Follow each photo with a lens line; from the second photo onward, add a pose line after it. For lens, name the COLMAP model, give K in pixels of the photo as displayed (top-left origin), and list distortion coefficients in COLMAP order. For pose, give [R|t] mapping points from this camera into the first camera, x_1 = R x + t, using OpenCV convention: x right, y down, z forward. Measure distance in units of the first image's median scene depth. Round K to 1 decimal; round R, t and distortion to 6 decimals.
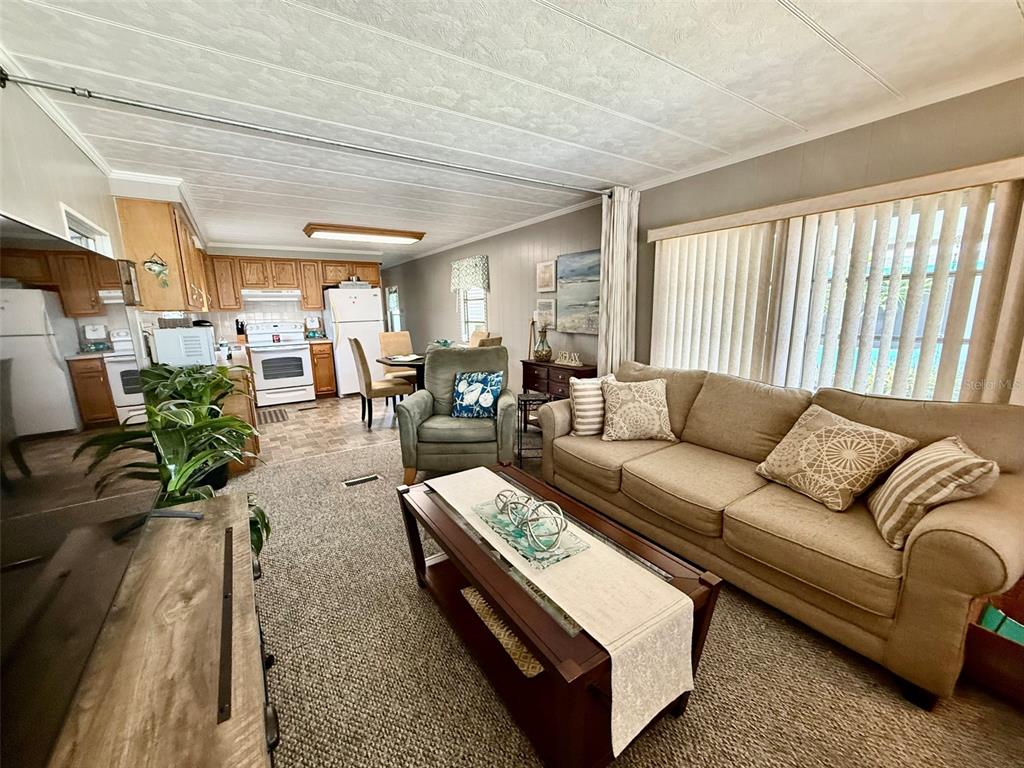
lens RADIAL K [[408.0, 0, 508.6], [0, 408.0, 385.3], [0, 0, 1]] dist [-0.002161, 0.001338]
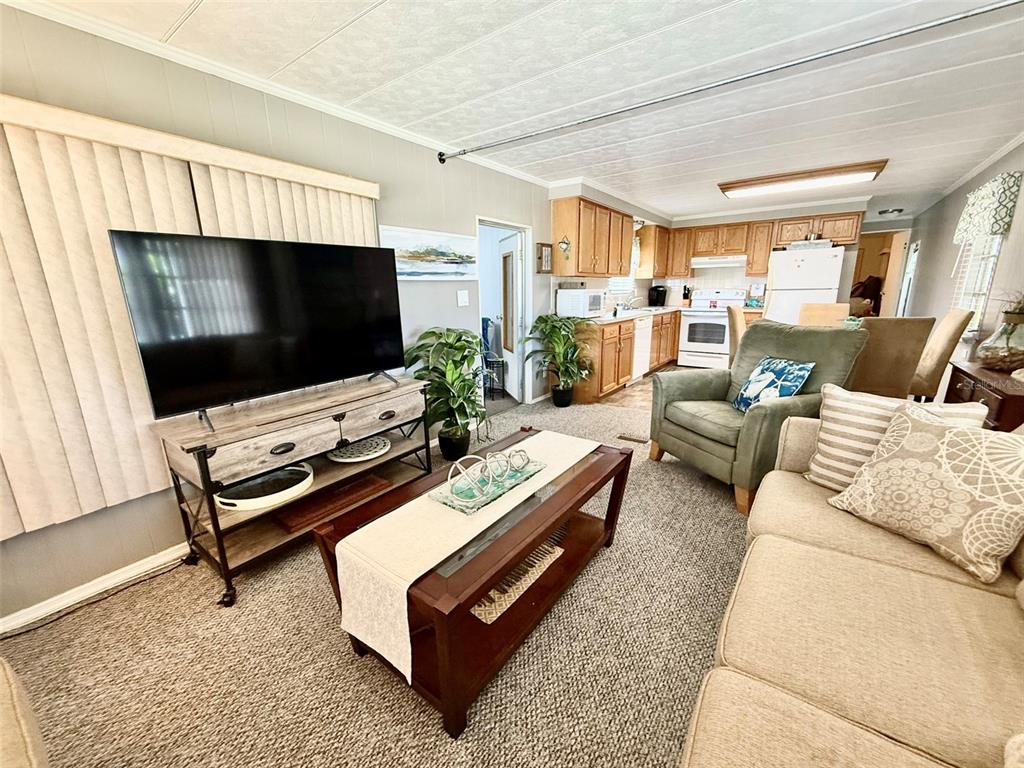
lens RADIAL K [[408.0, 0, 512.5], [0, 408.0, 386.7], [0, 0, 1]] dist [-0.002161, 0.001338]
pose [[0.349703, 0.234965, -0.906918, 0.425337], [-0.165327, 0.968324, 0.187125, -0.040810], [0.922158, 0.084500, 0.377471, 0.284532]]
